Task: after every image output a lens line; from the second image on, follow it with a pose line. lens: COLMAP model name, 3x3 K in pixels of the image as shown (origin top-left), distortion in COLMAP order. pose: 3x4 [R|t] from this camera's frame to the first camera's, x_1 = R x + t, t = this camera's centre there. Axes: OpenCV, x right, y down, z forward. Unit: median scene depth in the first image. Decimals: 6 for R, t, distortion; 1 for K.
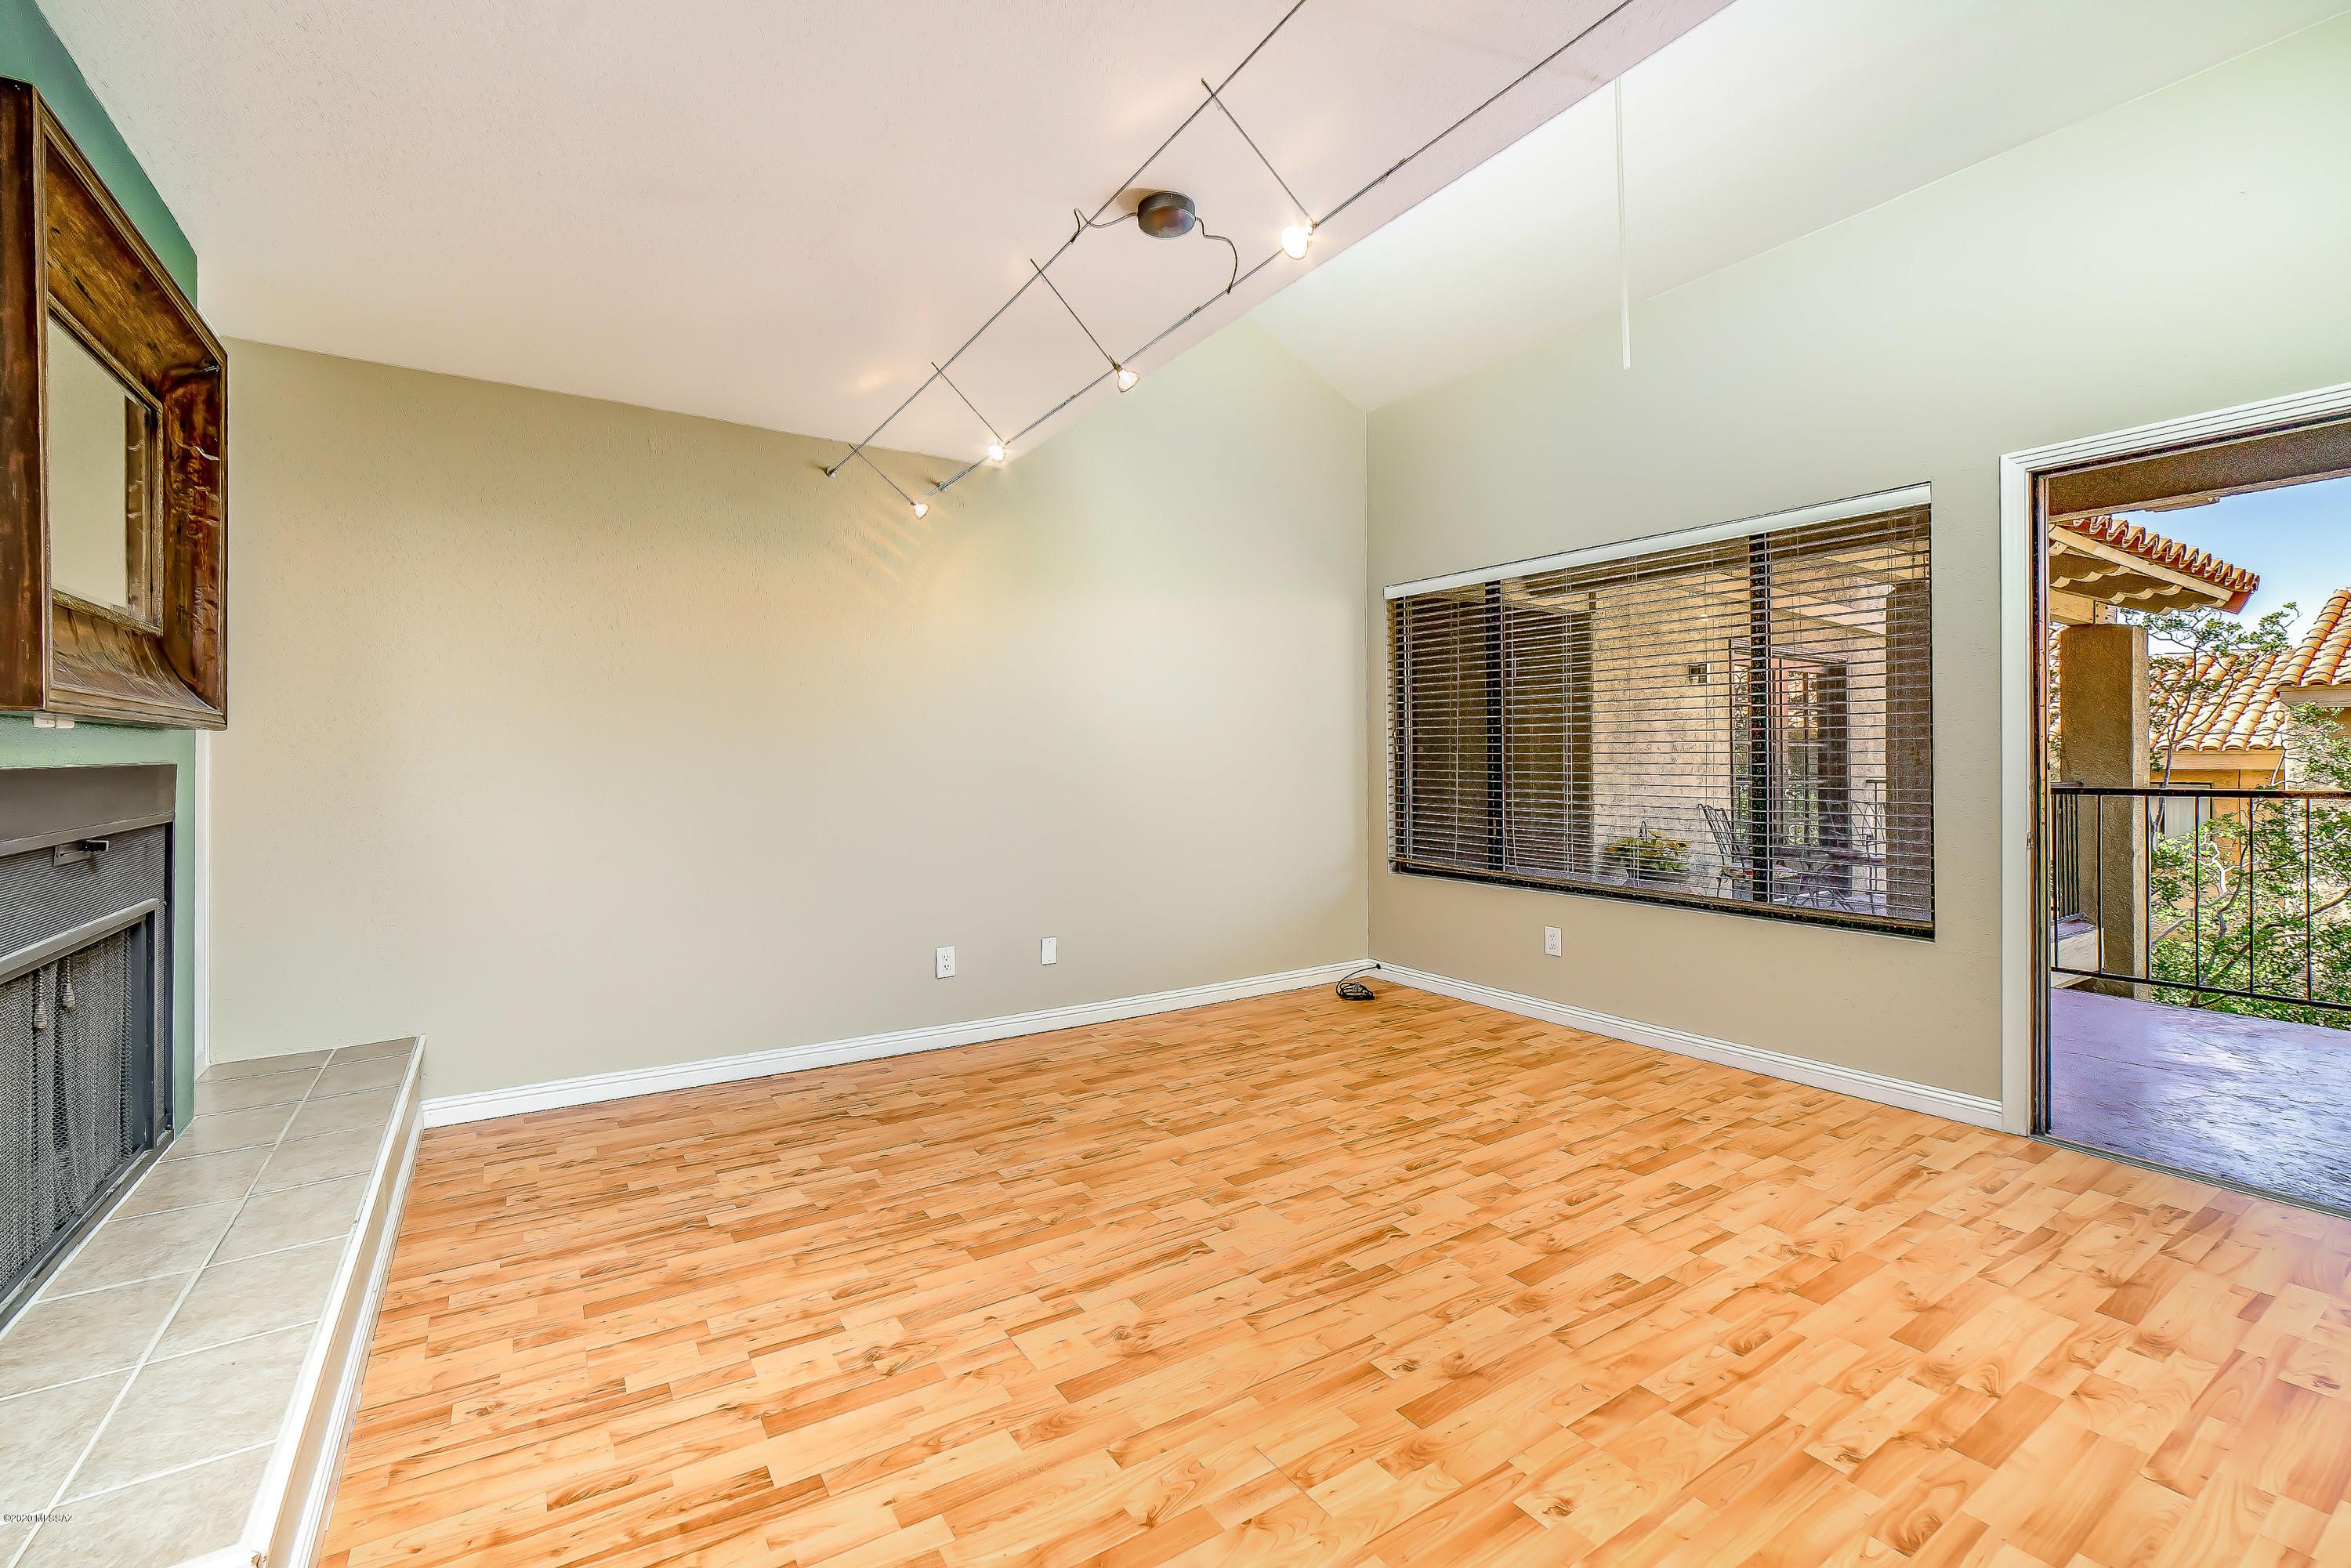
lens RADIAL K [[1000.4, 0, 1178.5], [0, 1000.4, 775.7], [0, 0, 1]] dist [-0.001346, 0.000397]
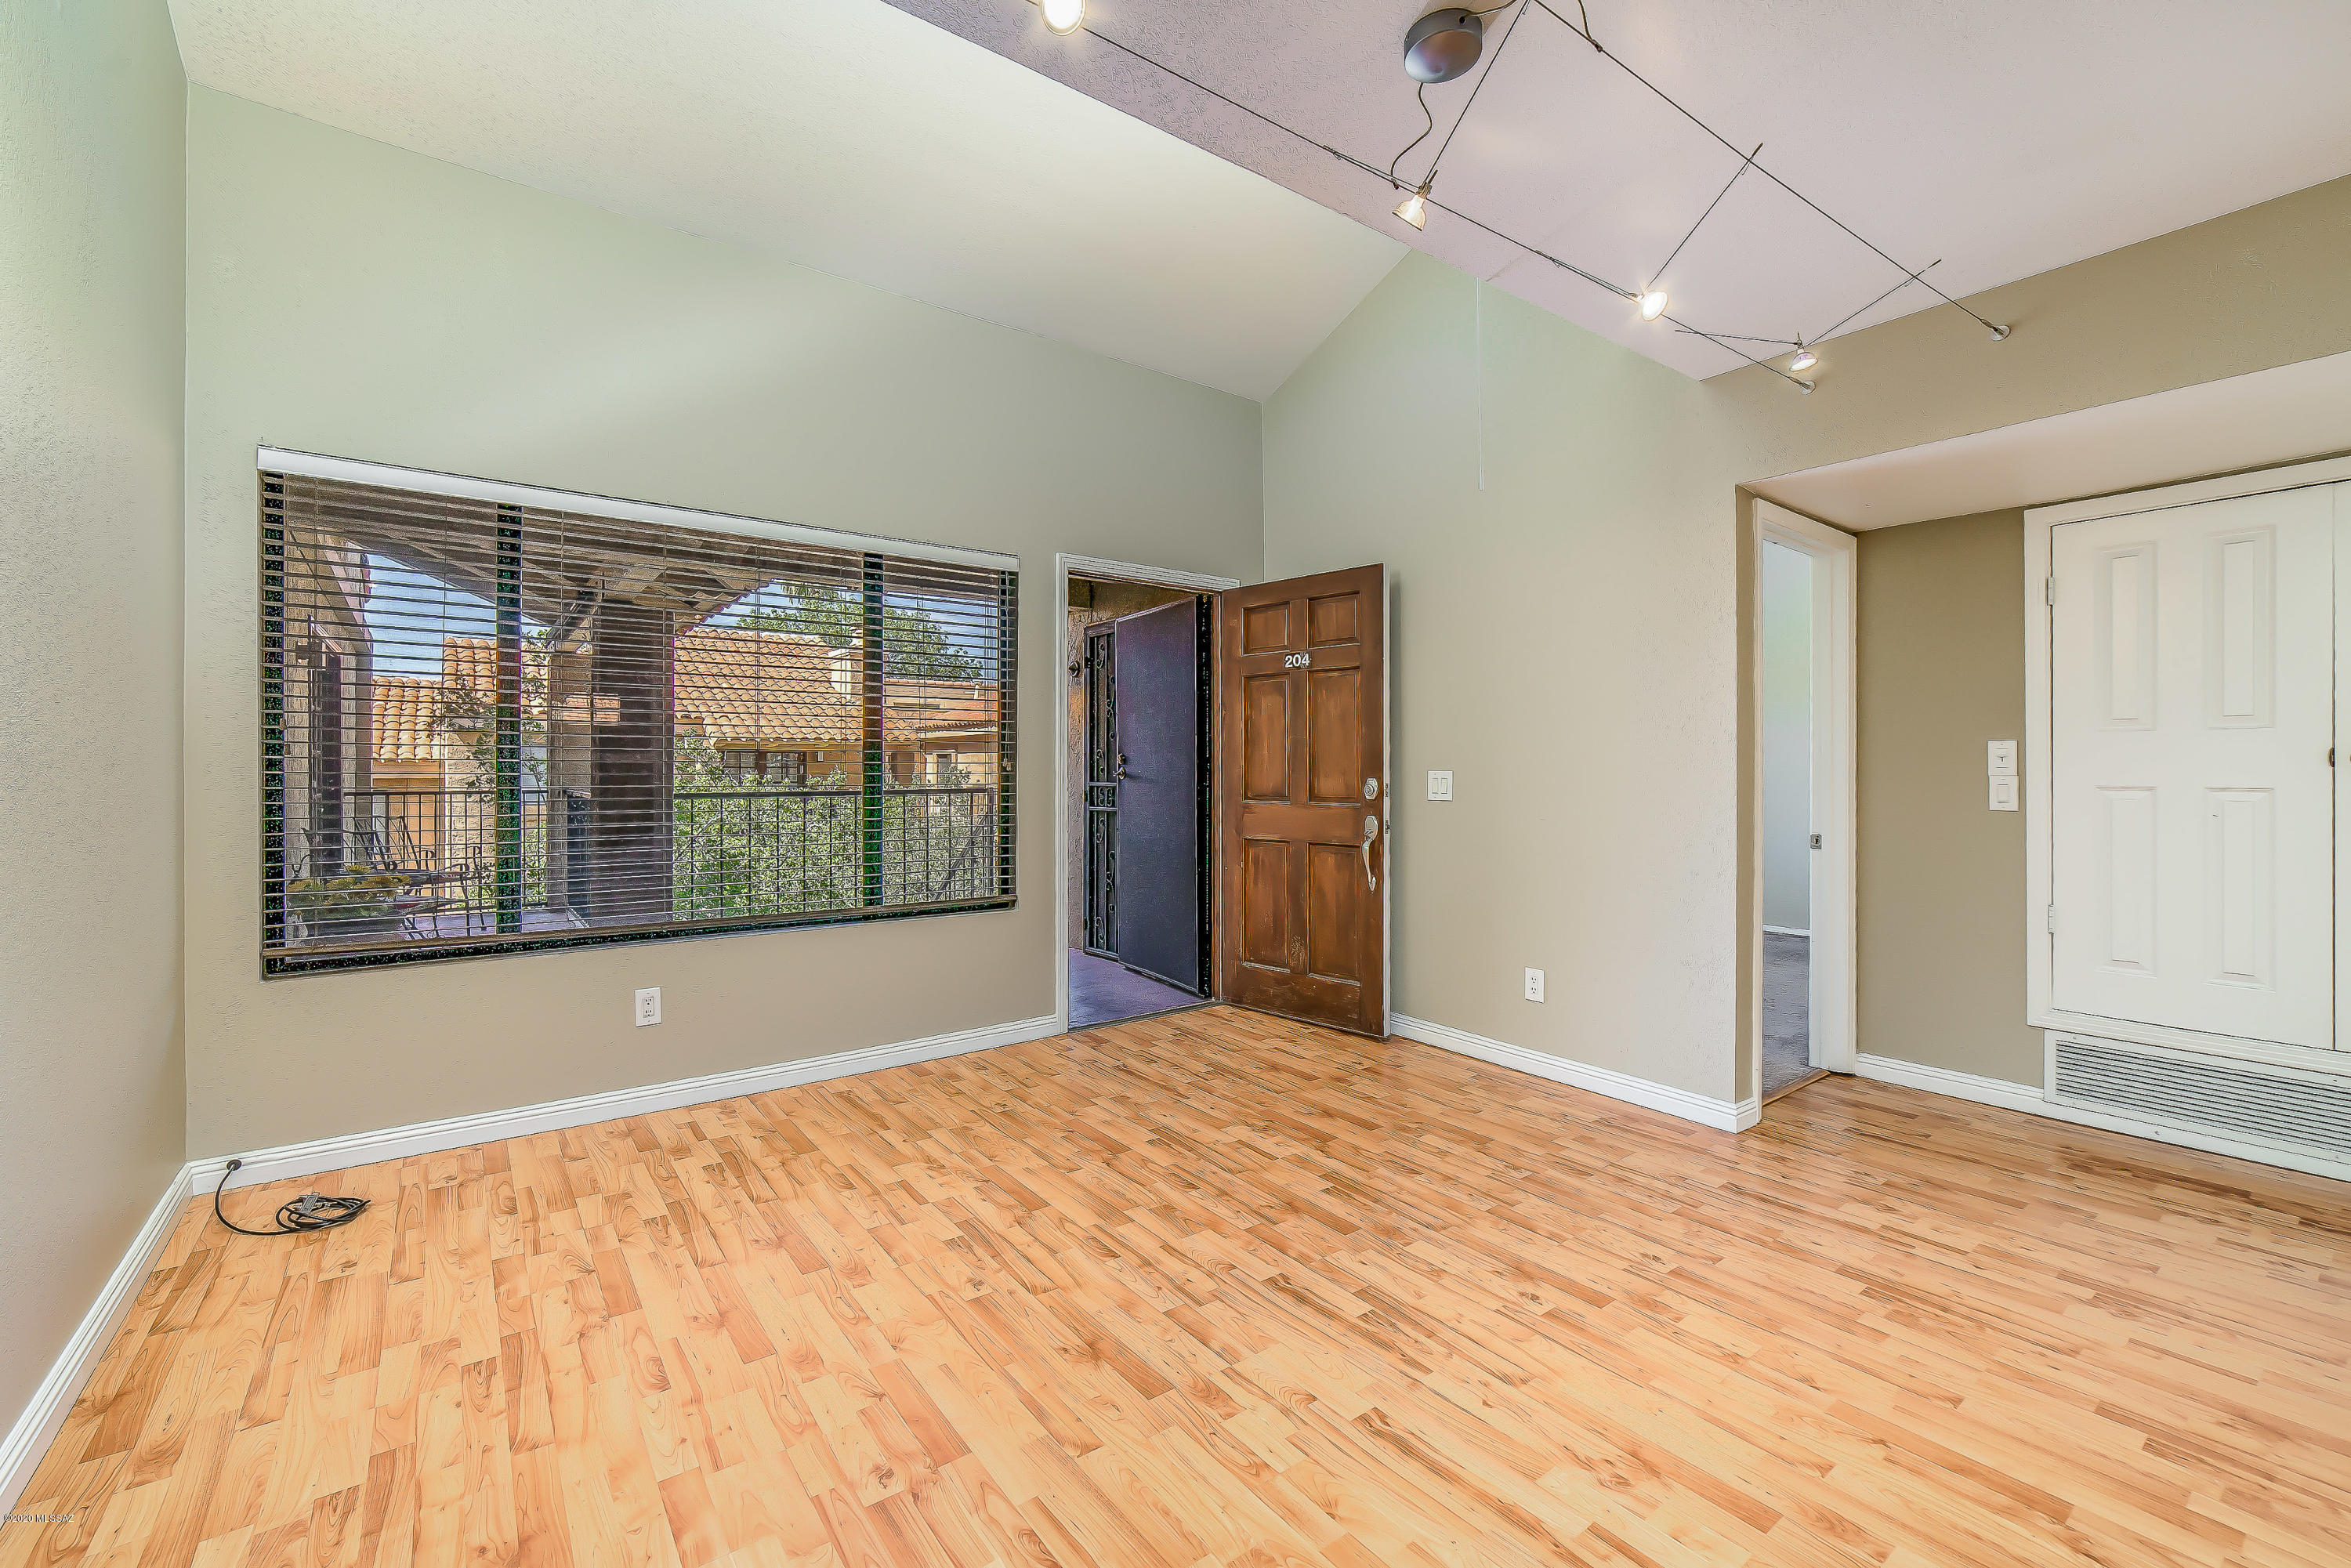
lens RADIAL K [[950.7, 0, 1174.5], [0, 950.7, 768.4], [0, 0, 1]] dist [-0.017288, 0.002300]
pose [[-0.035290, 0.003294, 0.999372, -0.559716], [0.017705, 0.999840, -0.002671, -0.011405], [-0.999220, 0.017600, -0.035342, 0.962650]]
